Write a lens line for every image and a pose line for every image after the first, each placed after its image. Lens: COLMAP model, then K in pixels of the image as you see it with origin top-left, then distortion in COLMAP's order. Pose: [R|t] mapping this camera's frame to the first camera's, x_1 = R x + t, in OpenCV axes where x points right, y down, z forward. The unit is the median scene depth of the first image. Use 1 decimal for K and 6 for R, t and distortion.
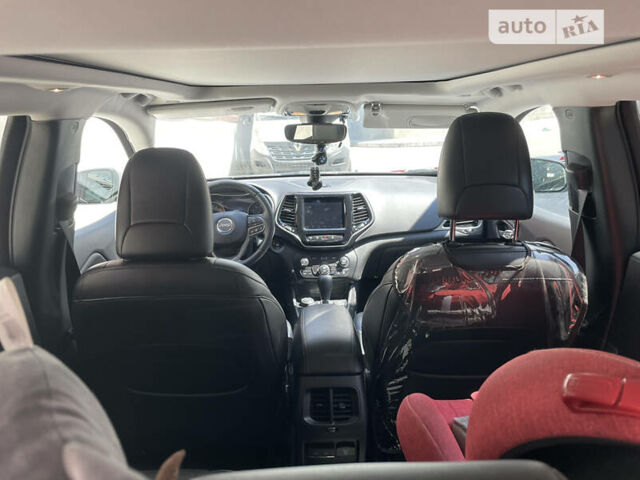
lens RADIAL K [[486.0, 0, 318.0], [0, 486.0, 241.6], [0, 0, 1]] dist [0.049104, -0.061143]
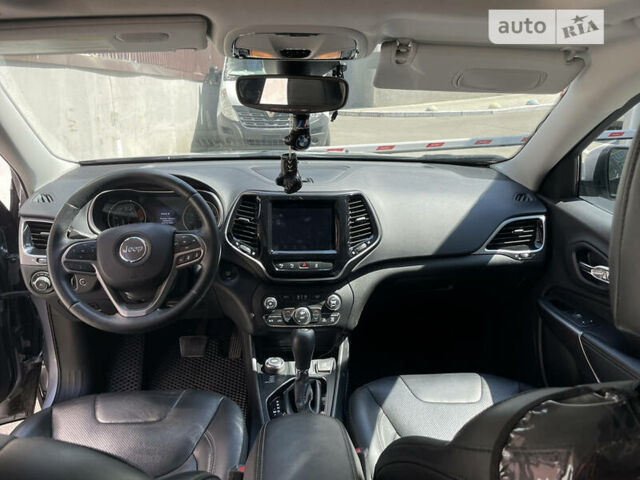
lens RADIAL K [[486.0, 0, 326.3], [0, 486.0, 252.6], [0, 0, 1]] dist [0.049104, -0.061143]
pose [[0.997255, 0.016296, 0.072231, -0.002655], [-0.022415, 0.996151, 0.084741, -0.077870], [-0.070572, -0.086128, 0.993781, 0.373763]]
